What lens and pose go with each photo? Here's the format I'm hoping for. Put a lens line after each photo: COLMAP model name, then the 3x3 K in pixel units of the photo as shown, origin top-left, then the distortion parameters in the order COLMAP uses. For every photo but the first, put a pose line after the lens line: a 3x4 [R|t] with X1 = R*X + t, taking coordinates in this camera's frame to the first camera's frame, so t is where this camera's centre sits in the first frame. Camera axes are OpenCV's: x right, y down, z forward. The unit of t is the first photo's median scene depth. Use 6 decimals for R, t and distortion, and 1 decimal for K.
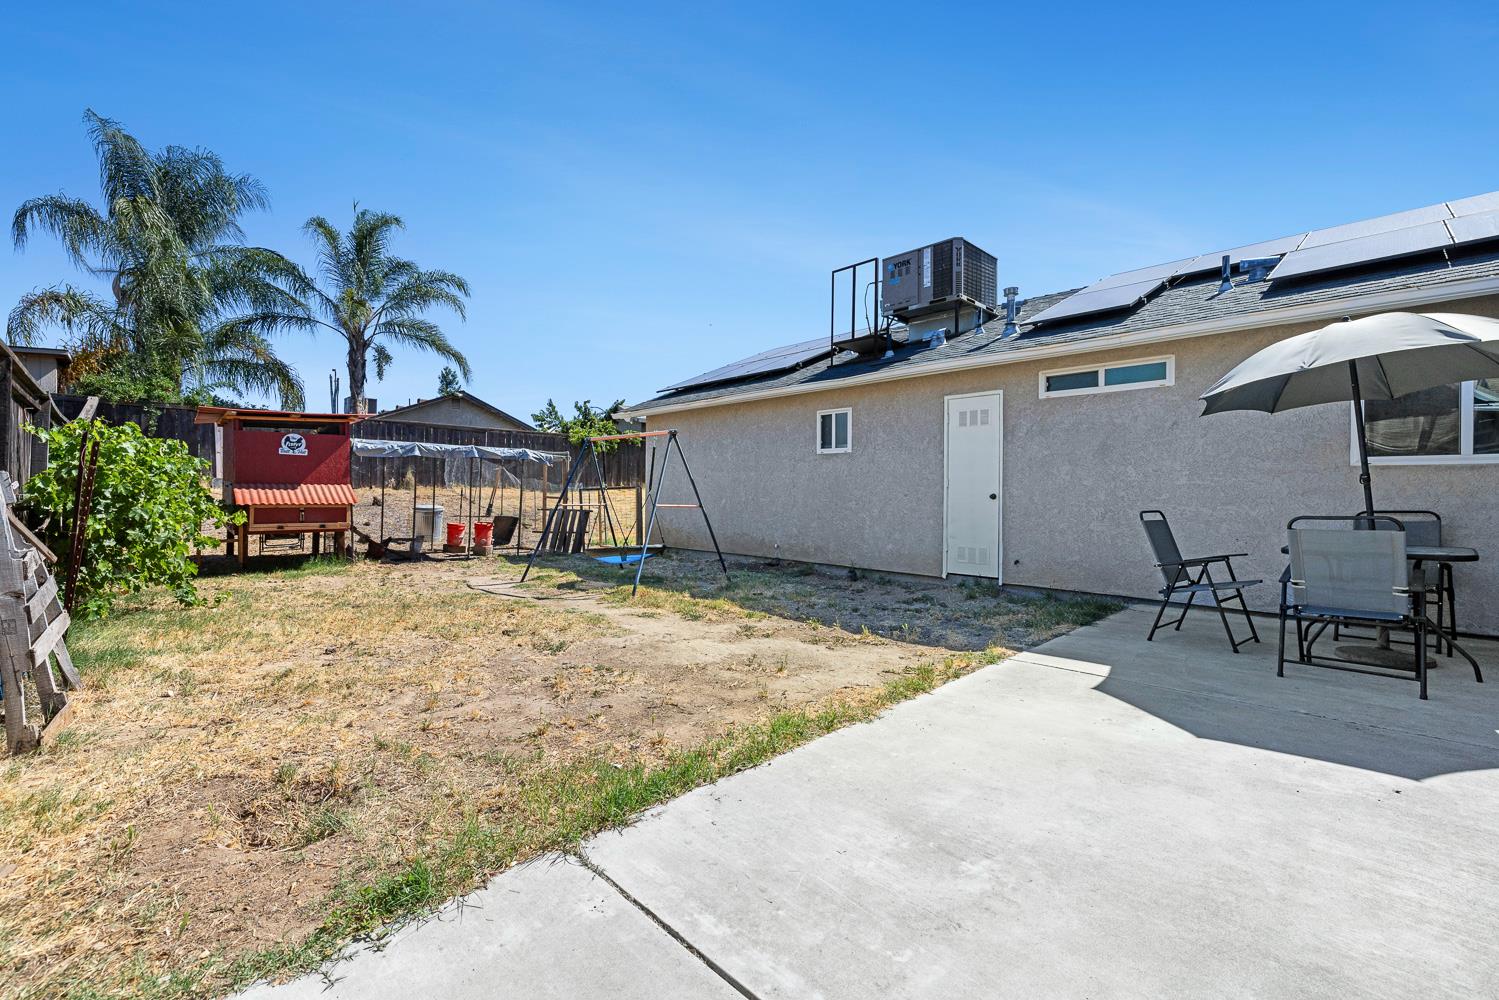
lens RADIAL K [[626.6, 0, 748.5], [0, 626.6, 489.1], [0, 0, 1]] dist [0.001225, -0.000190]
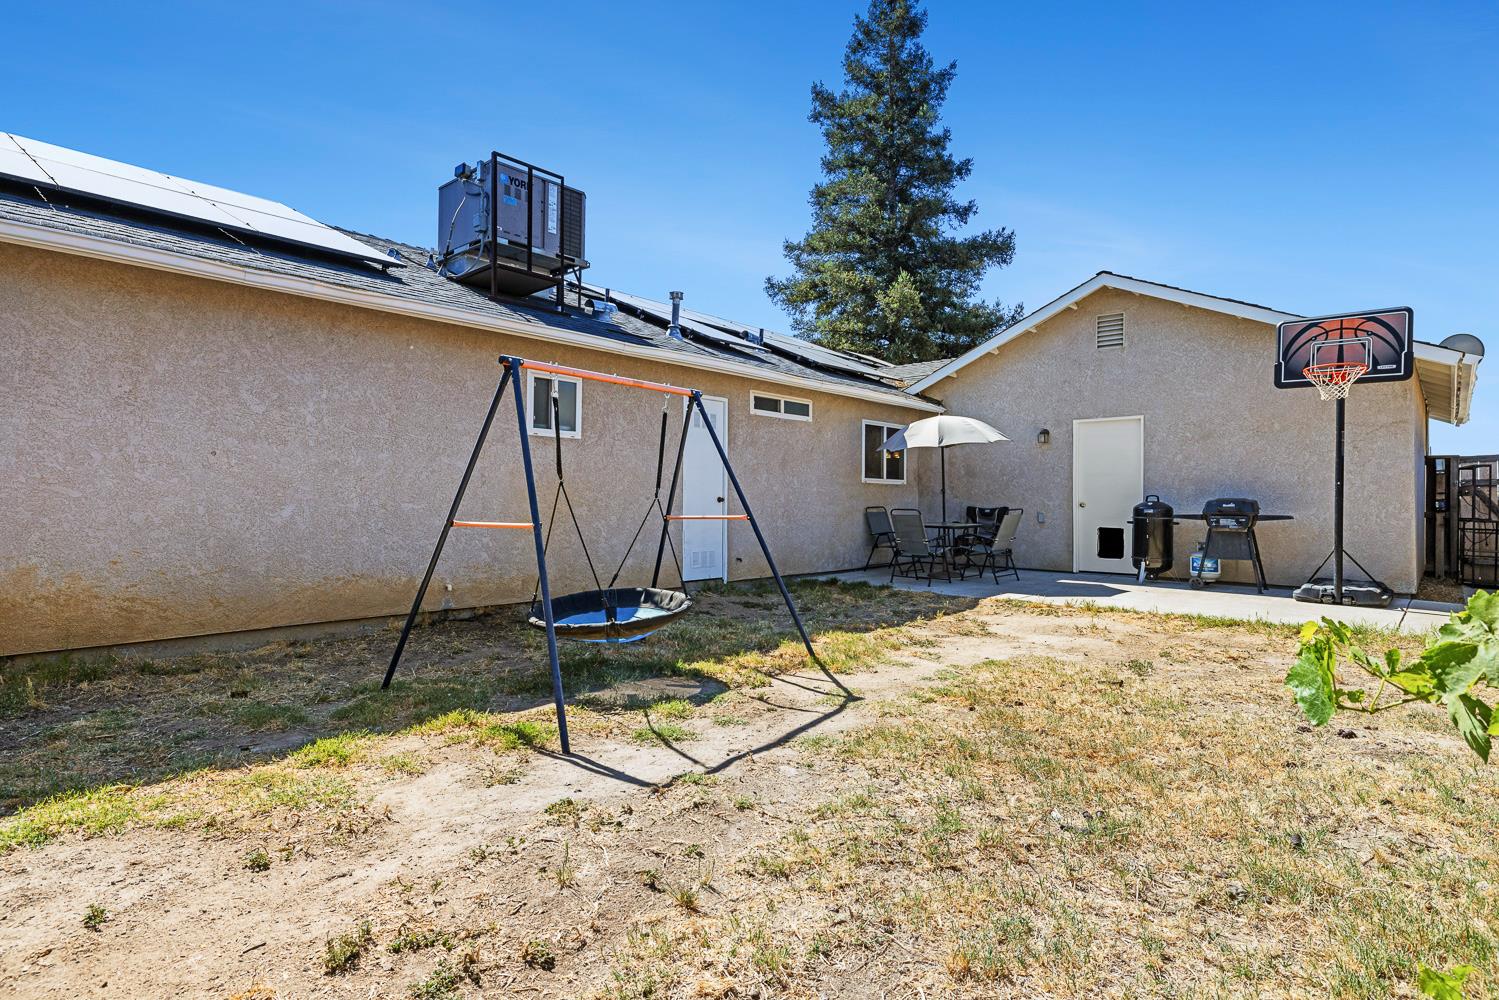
lens RADIAL K [[754.9, 0, 749.5], [0, 754.9, 500.0], [0, 0, 1]] dist [-0.011957, -0.000031]
pose [[-0.051597, -0.005204, 0.998654, -0.912421], [-0.013939, 0.999893, 0.004491, 0.006539], [-0.998571, -0.013689, -0.051664, 1.076108]]
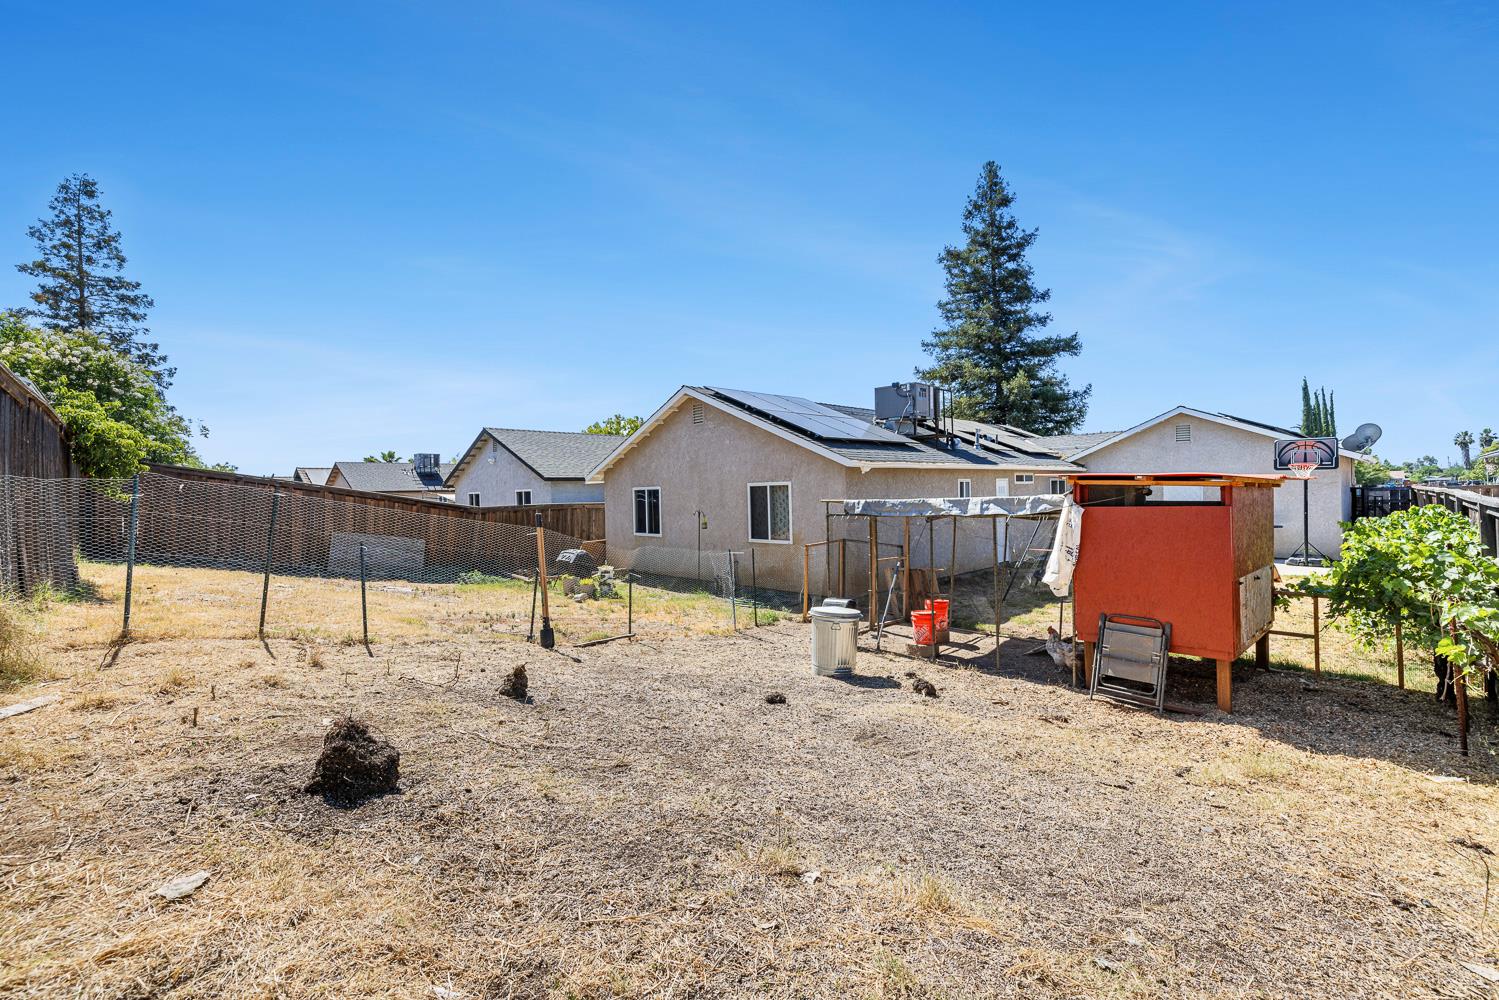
lens RADIAL K [[626.6, 0, 748.5], [0, 626.6, 489.1], [0, 0, 1]] dist [0.001225, -0.000190]
pose [[-0.005389, -0.009075, 0.999944, -1.981277], [0.018680, 0.999783, 0.009175, -0.167196], [-0.999811, 0.018728, -0.005219, 2.062900]]
